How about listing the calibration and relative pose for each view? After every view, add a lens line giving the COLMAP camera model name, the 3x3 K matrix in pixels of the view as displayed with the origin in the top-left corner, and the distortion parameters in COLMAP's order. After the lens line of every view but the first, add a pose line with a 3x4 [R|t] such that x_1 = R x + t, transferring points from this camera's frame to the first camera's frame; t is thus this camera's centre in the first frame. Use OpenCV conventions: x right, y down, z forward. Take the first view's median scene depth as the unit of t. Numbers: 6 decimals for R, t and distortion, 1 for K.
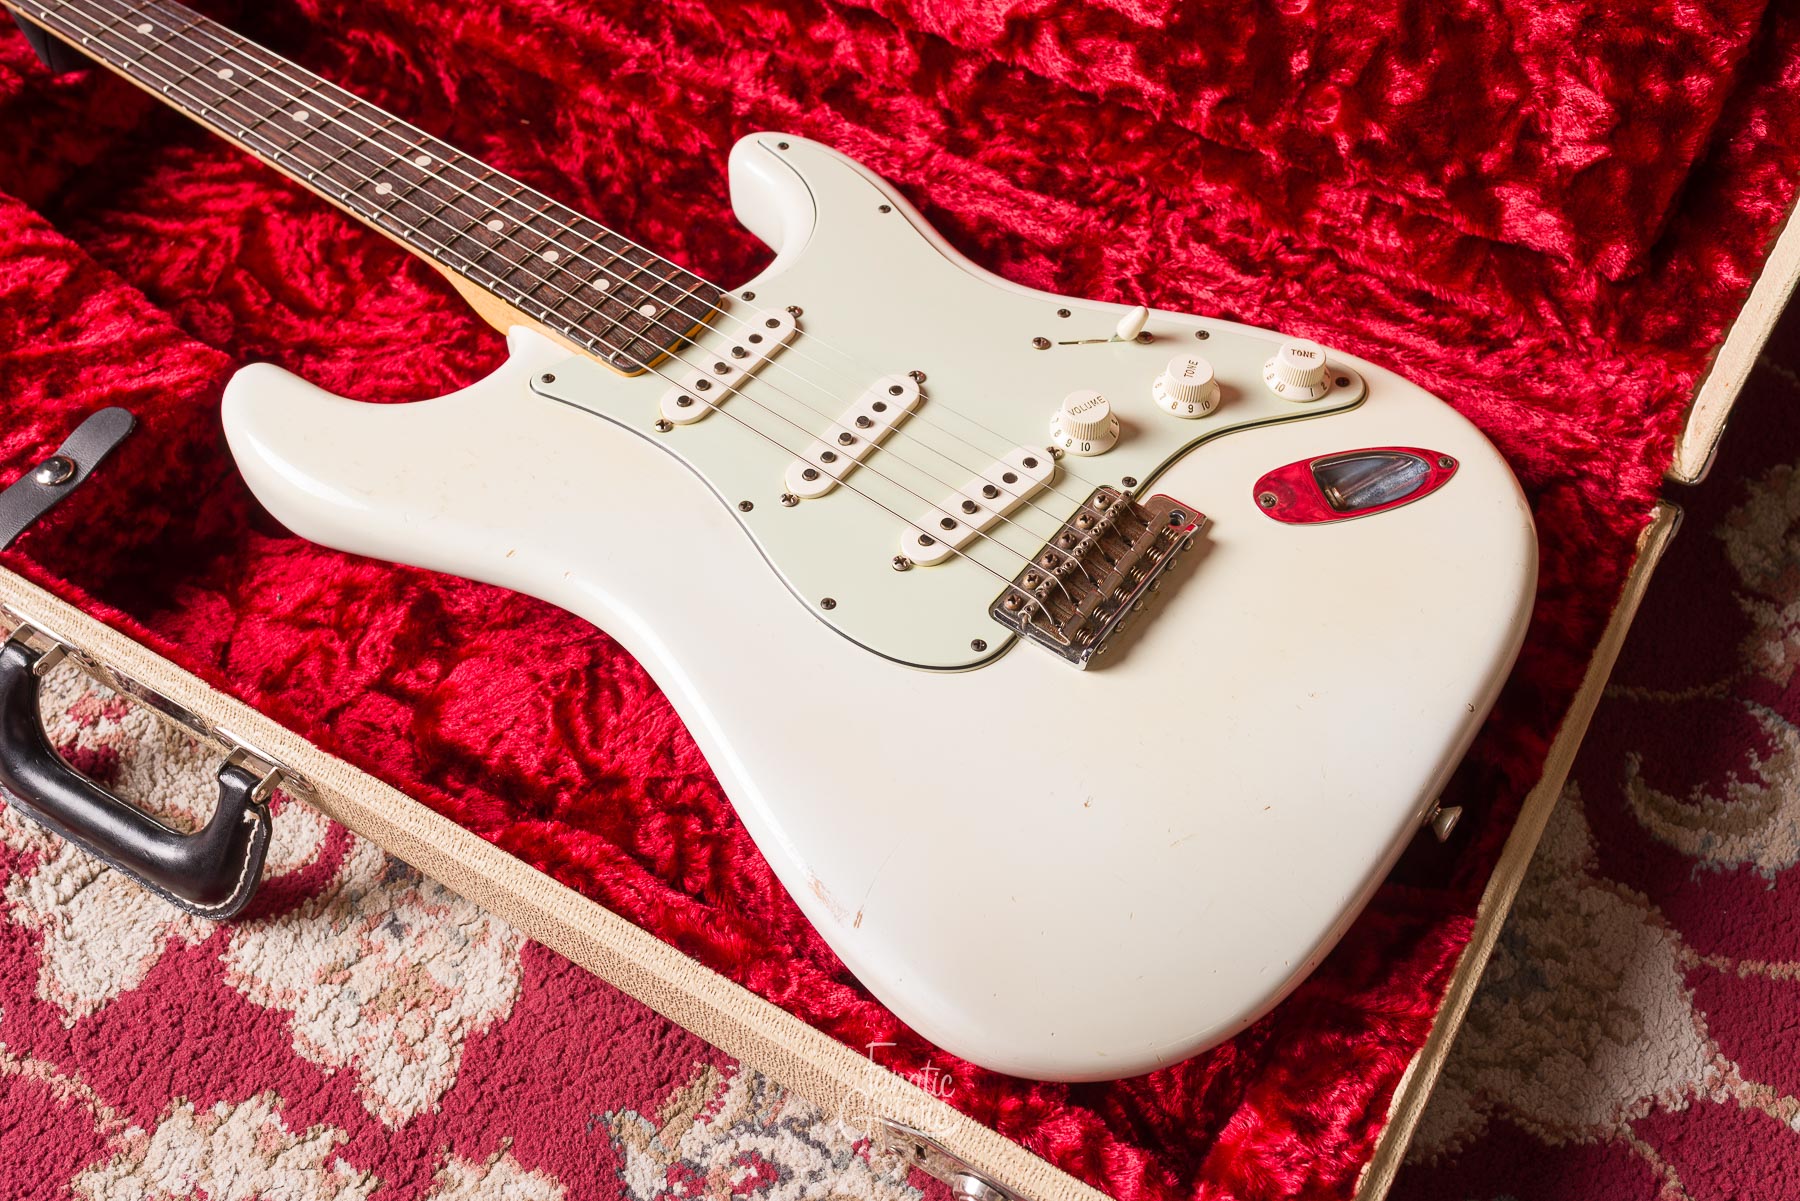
lens RADIAL K [[1756.3, 0, 904.1], [0, 1756.3, 599.3], [0, 0, 1]] dist [0.002573, -0.004629]
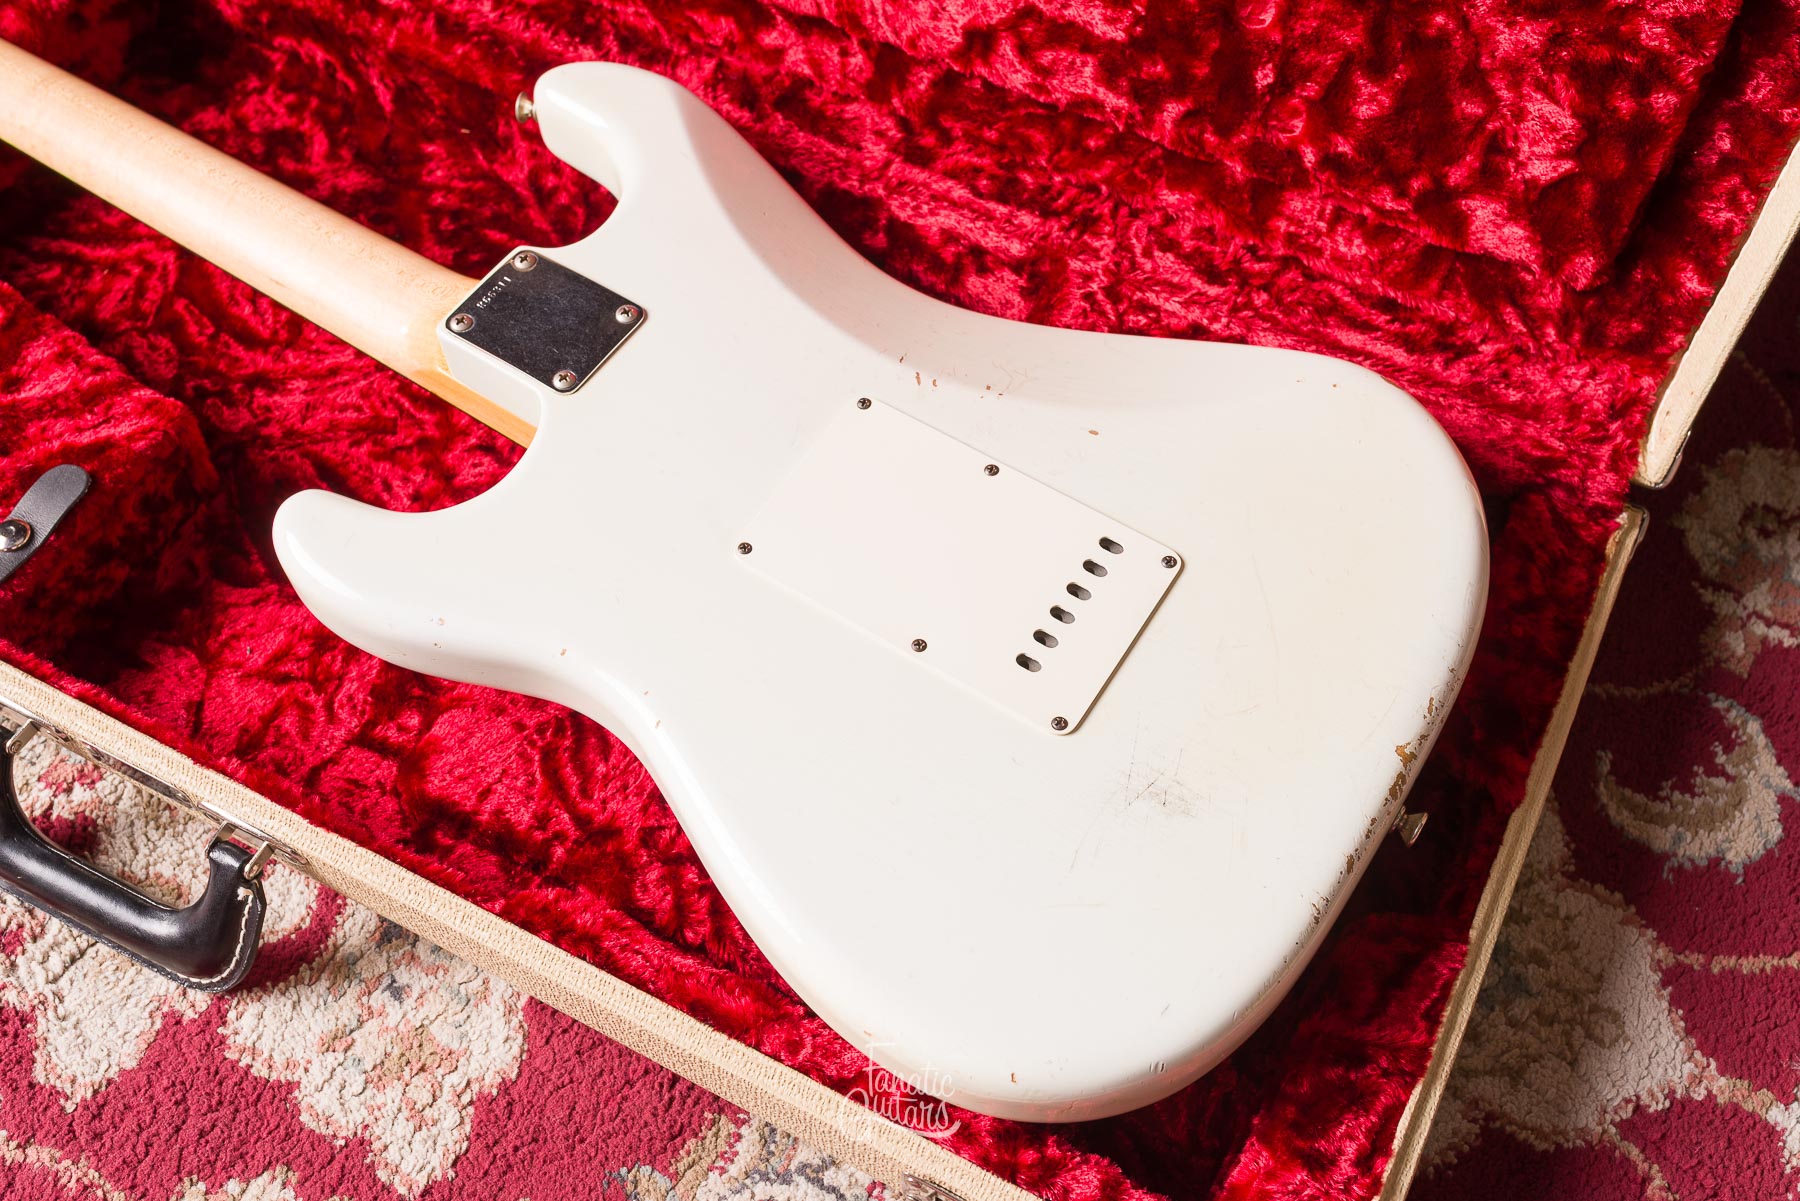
lens RADIAL K [[1756.3, 0, 904.1], [0, 1756.3, 599.3], [0, 0, 1]] dist [0.002573, -0.004629]
pose [[0.998148, -0.040198, 0.045665, -0.036672], [0.037541, 0.997632, 0.057636, -0.078858], [-0.047874, -0.055815, 0.997293, 0.003791]]
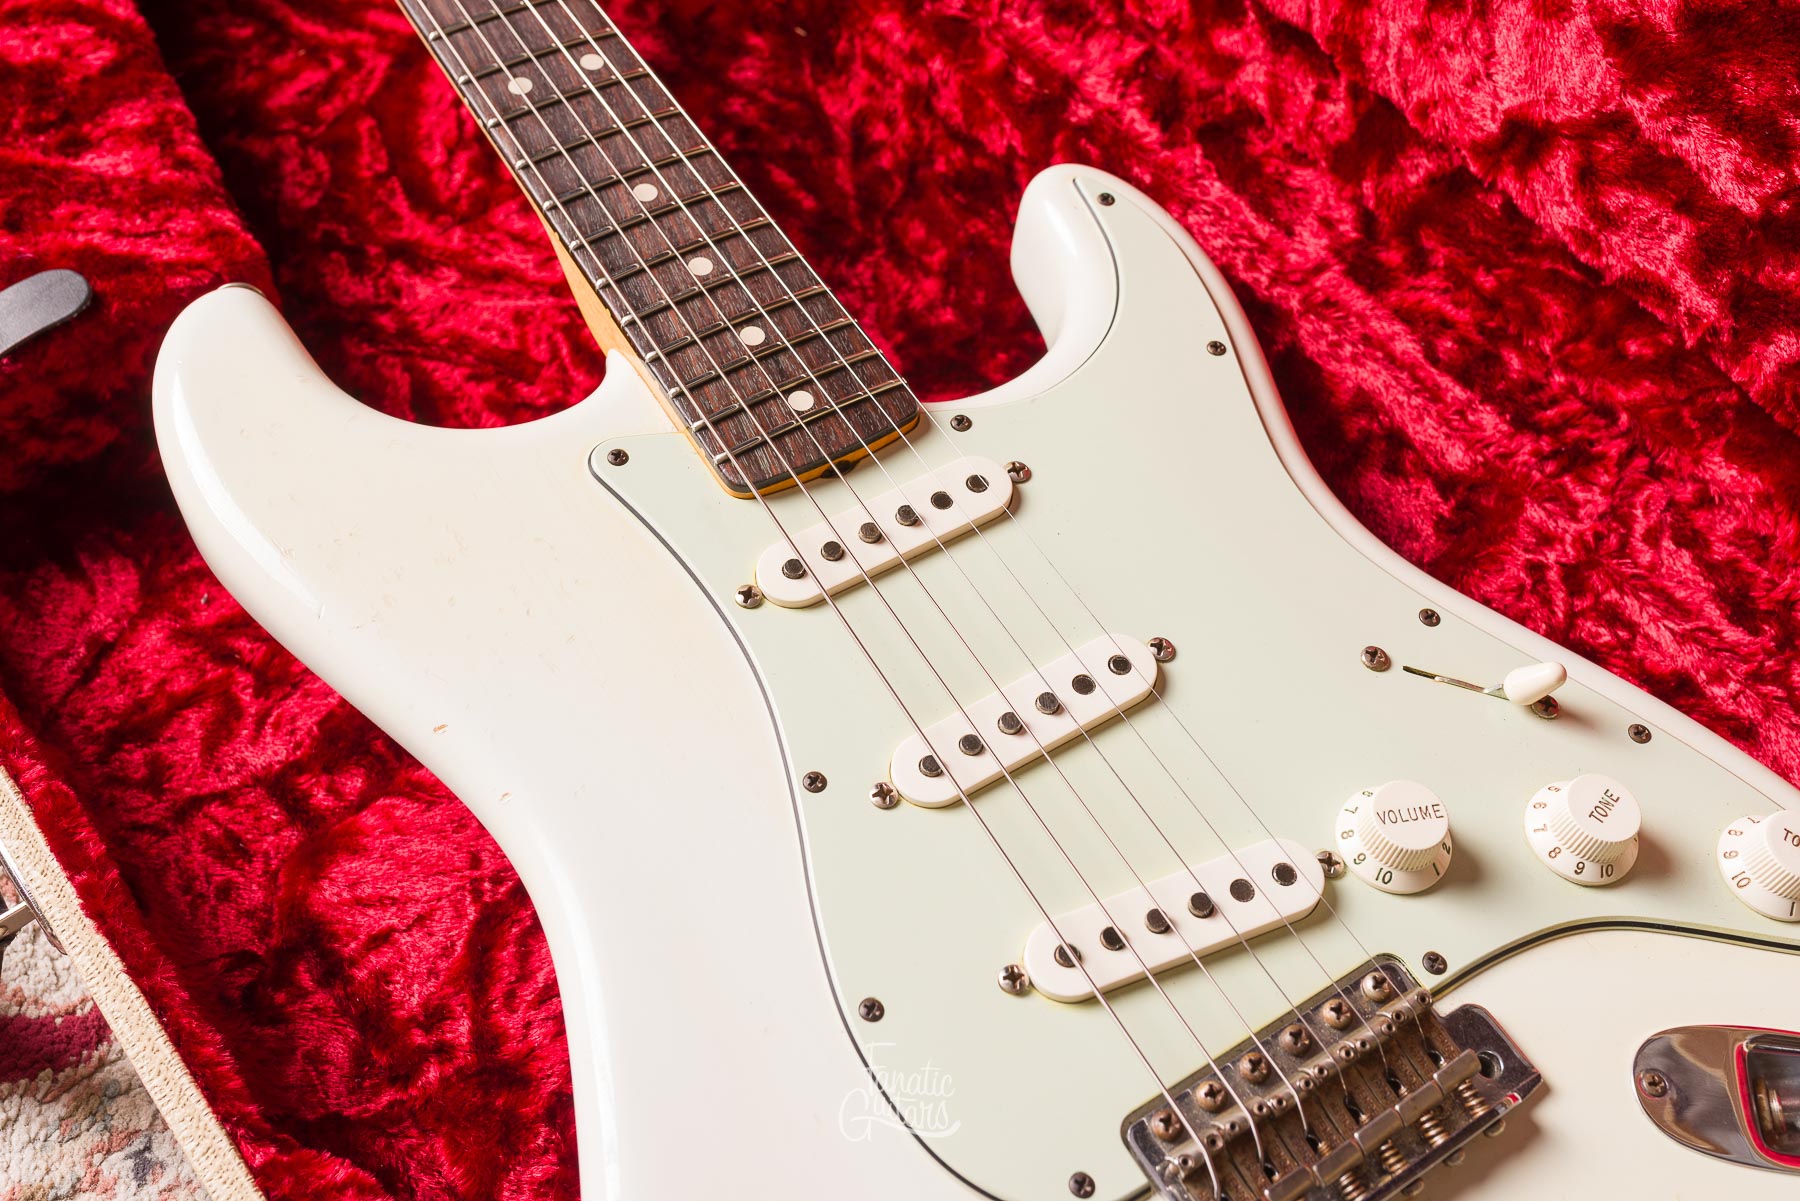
lens RADIAL K [[1782.9, 0, 900.2], [0, 1782.9, 601.0], [0, 0, 1]] dist [0.004831, -0.004488]
pose [[0.931222, 0.337999, -0.136317, 0.001453], [-0.330285, 0.940784, 0.076405, -0.159926], [0.154069, -0.026126, 0.987715, 0.365036]]
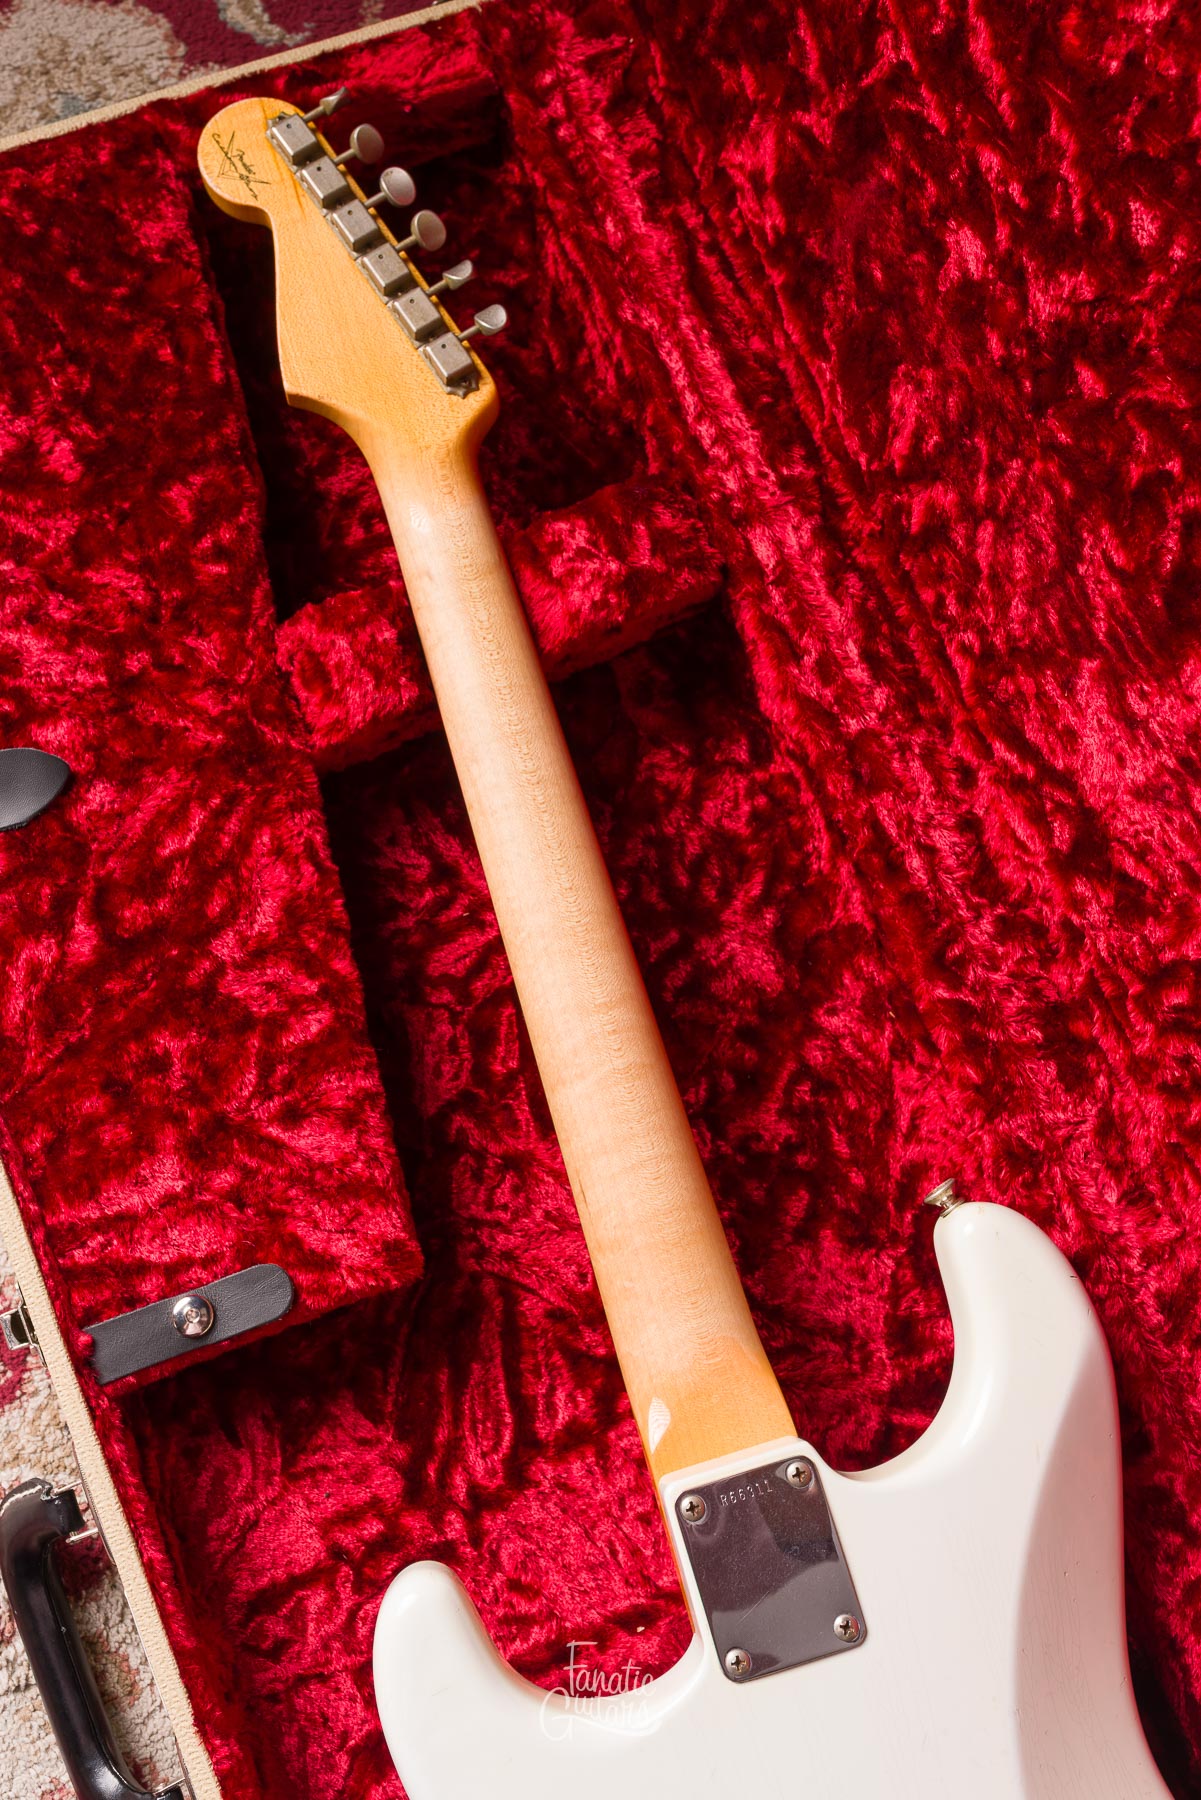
lens RADIAL K [[1931.9, 0, 534.8], [0, 1931.9, 815.6], [0, 0, 1]] dist [0.000765, 0.003339]
pose [[0.795753, 0.598399, -0.093245, -0.421269], [-0.524303, 0.757754, 0.388477, -0.793999], [0.303121, -0.260243, 0.916728, 0.202007]]
